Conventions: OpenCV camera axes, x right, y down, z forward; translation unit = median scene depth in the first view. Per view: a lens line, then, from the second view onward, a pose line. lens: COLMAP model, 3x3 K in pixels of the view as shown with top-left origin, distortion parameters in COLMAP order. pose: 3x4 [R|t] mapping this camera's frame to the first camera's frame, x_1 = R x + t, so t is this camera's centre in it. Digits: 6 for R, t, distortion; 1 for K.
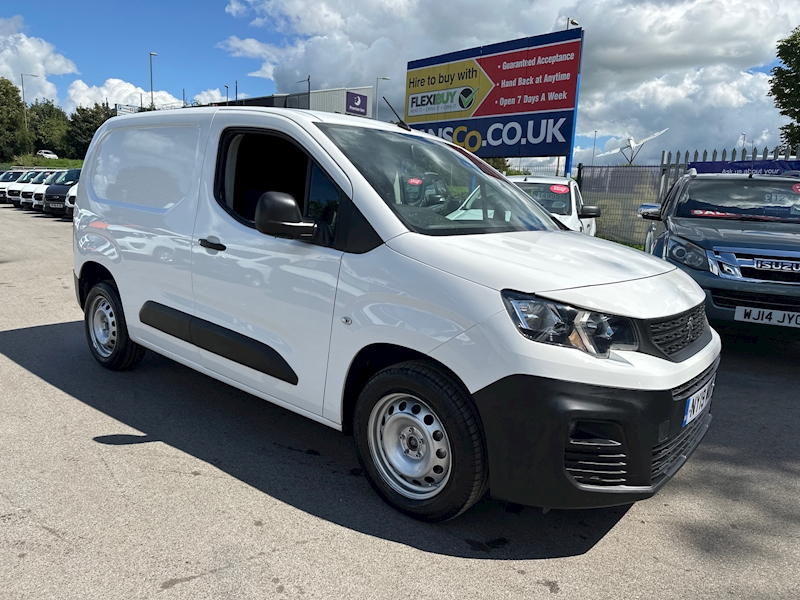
lens RADIAL K [[572.5, 0, 406.2], [0, 572.5, 301.1], [0, 0, 1]] dist [0.019759, -0.022557]
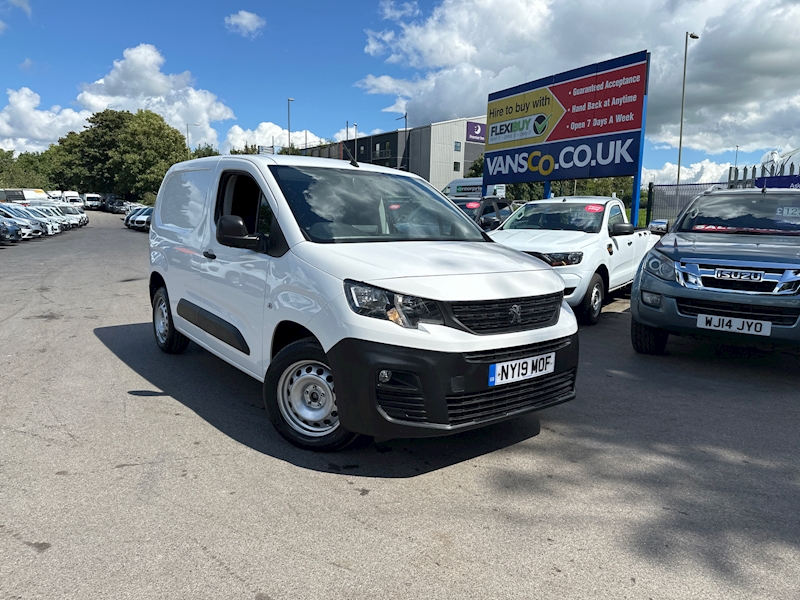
lens RADIAL K [[579.6, 0, 396.0], [0, 579.6, 288.3], [0, 0, 1]] dist [0.024728, -0.038215]
pose [[0.971593, 0.004161, -0.236621, 0.112001], [-0.020128, 0.997675, -0.065107, 0.016554], [0.235800, 0.068020, 0.969418, -0.064884]]
